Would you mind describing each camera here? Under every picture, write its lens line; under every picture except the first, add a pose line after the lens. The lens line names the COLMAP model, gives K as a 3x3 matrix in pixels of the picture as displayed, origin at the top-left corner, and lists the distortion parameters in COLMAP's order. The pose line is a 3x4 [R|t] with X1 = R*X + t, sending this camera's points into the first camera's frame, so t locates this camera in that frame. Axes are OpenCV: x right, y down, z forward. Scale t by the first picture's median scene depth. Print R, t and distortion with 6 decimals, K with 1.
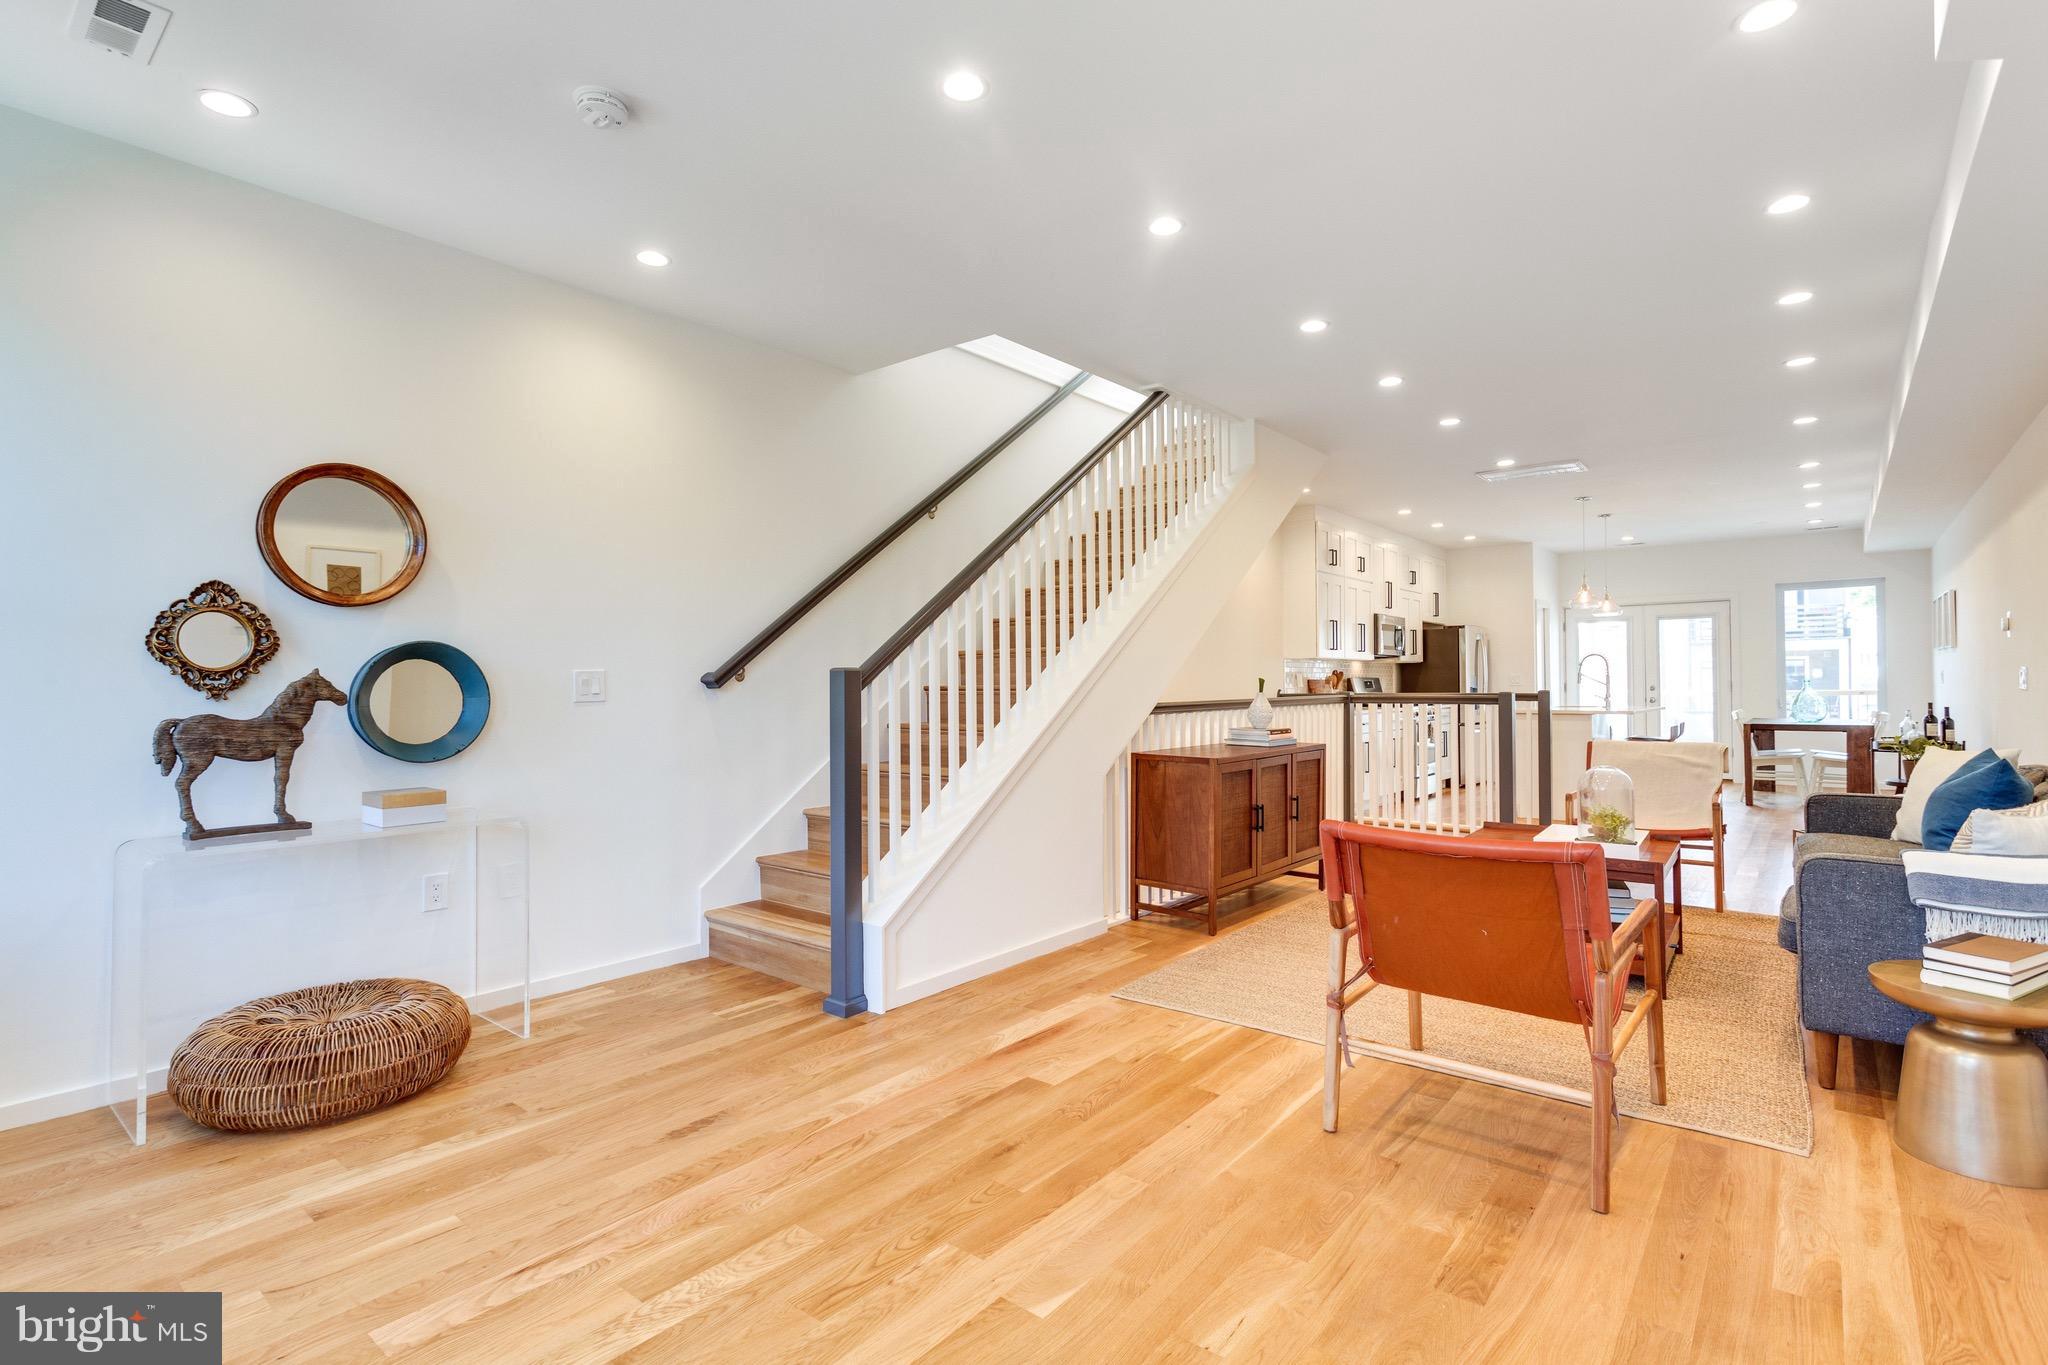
lens RADIAL K [[961.7, 0, 999.0], [0, 961.7, 678.7], [0, 0, 1]] dist [0.009872, 0.000204]
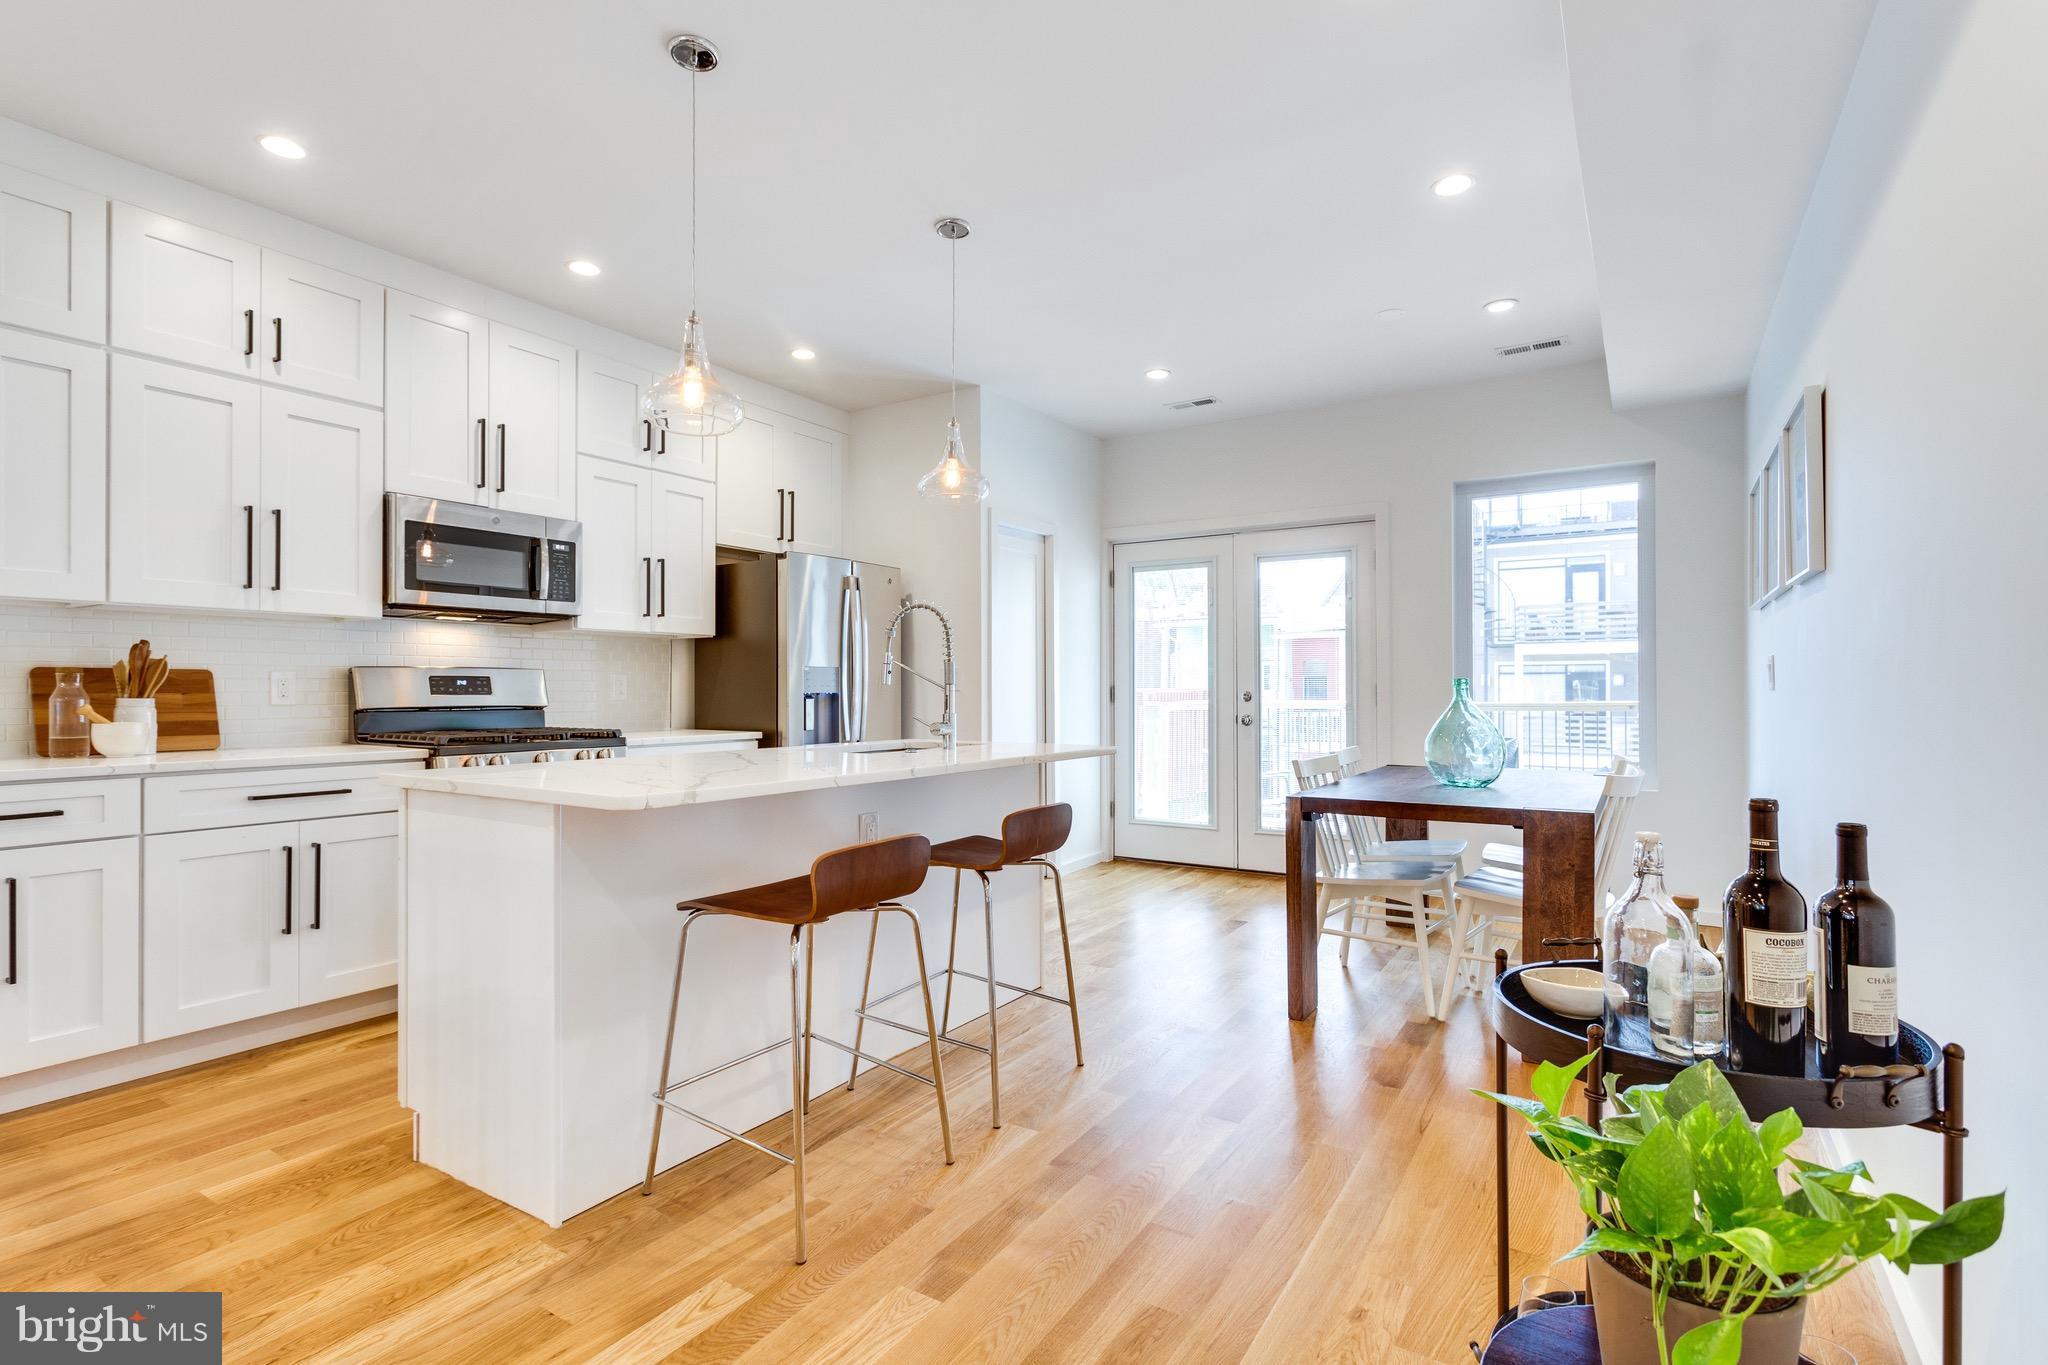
lens RADIAL K [[961.7, 0, 999.0], [0, 961.7, 678.7], [0, 0, 1]] dist [0.009872, 0.000204]
pose [[0.993426, 0.007062, 0.114258, 0.158659], [-0.006487, 0.999964, -0.005396, 0.001198], [-0.114292, 0.004619, 0.993436, 0.166334]]
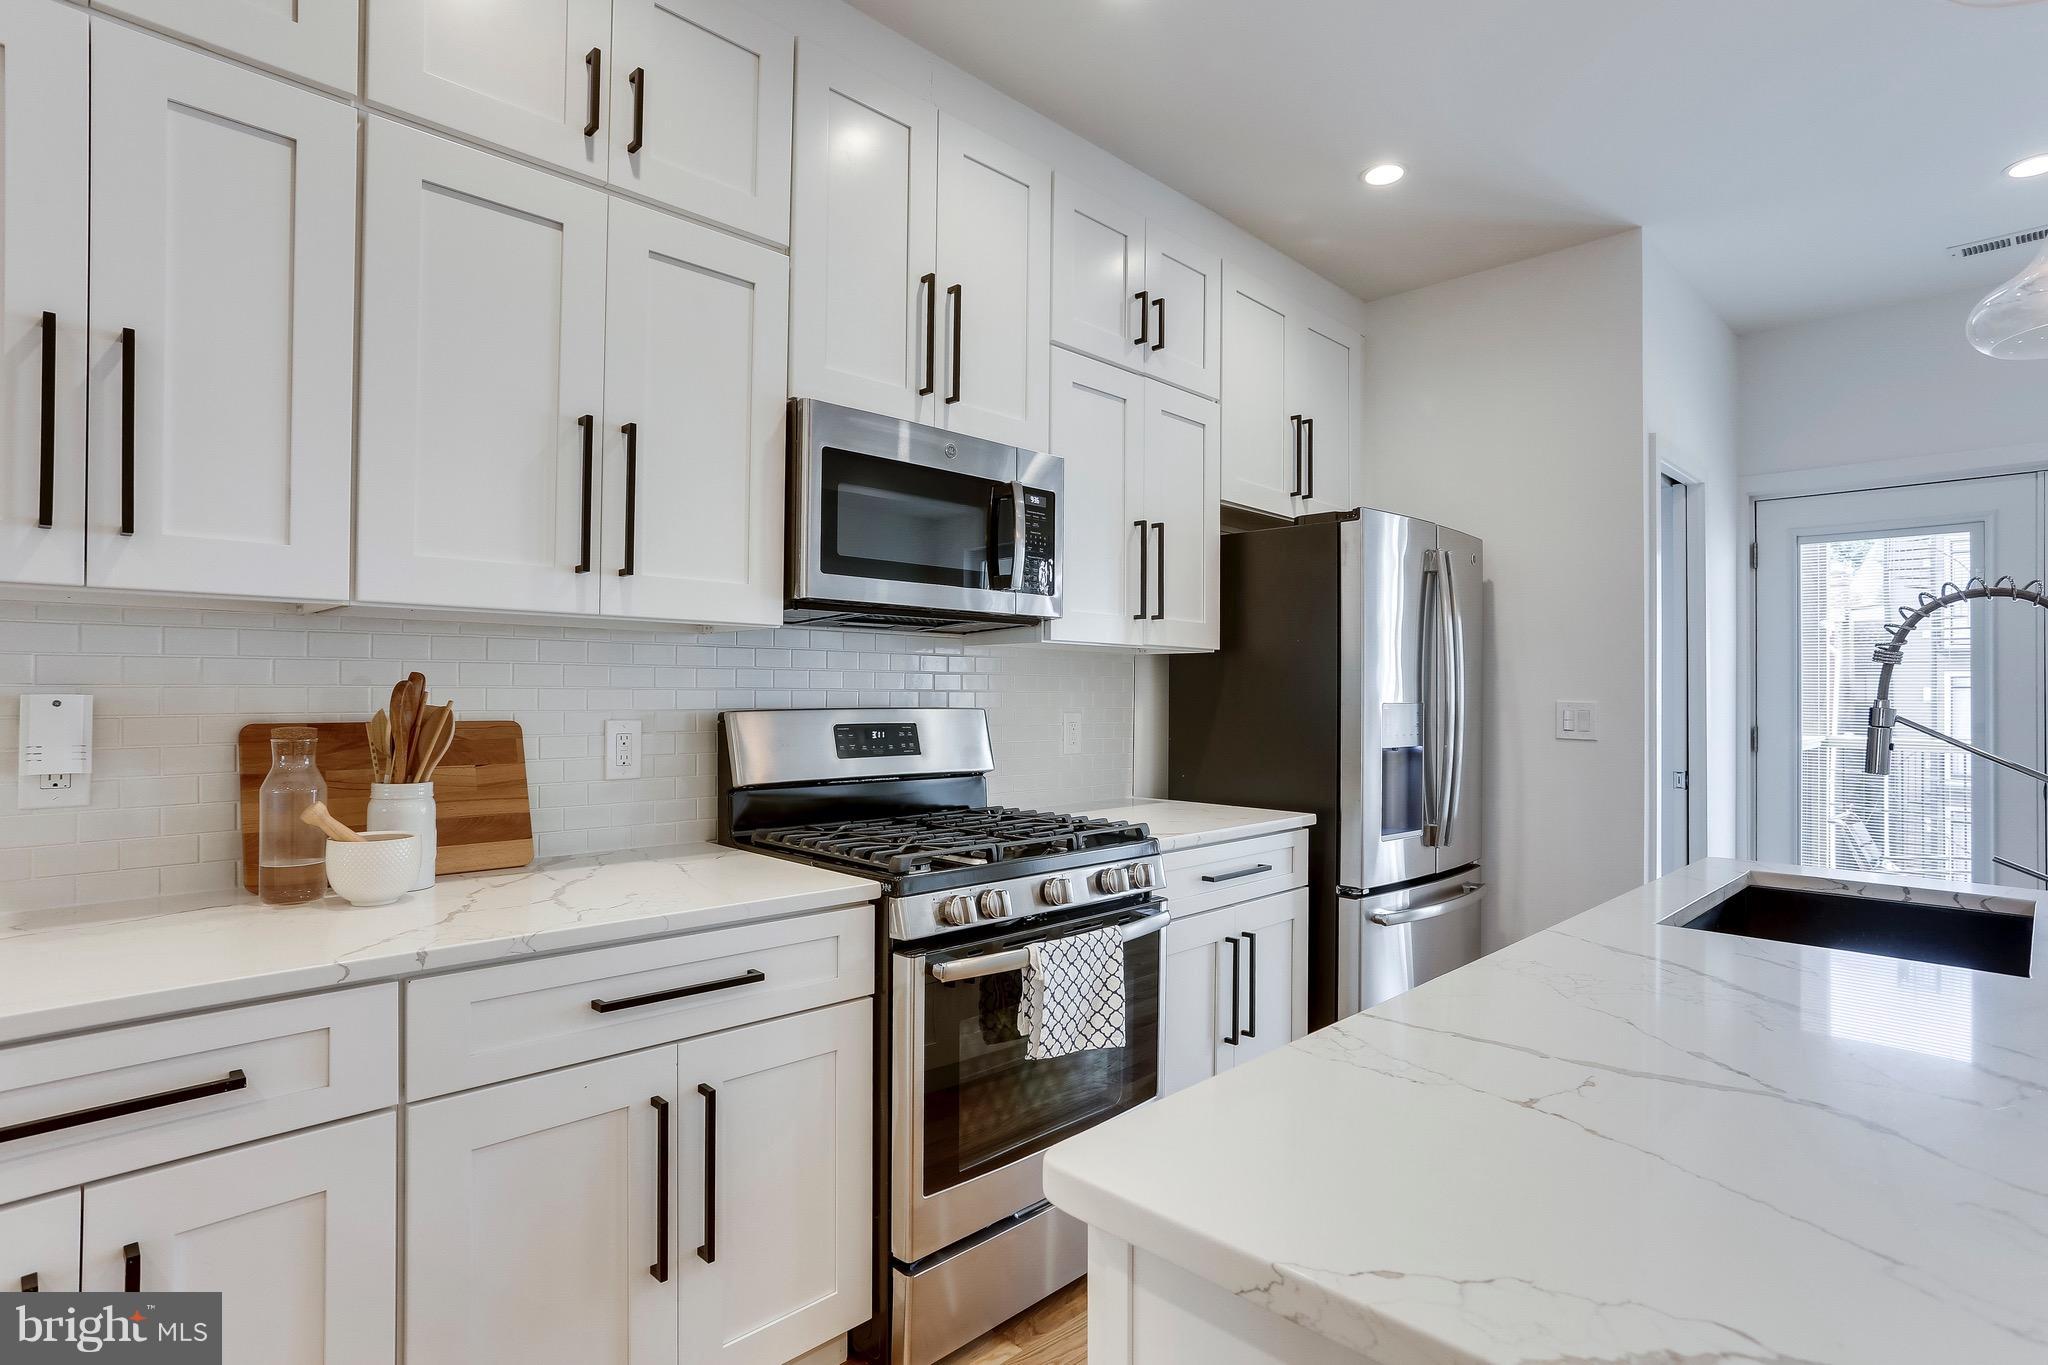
lens RADIAL K [[1044.5, 0, 1024.0], [0, 1044.5, 682.5], [0, 0, 1]] dist [-0.058903, 0.046005]
pose [[0.995247, 0.012918, -0.096522, 0.126357], [-0.013561, 0.999890, -0.006010, -0.001814], [0.096434, 0.007290, 0.995313, 0.214825]]
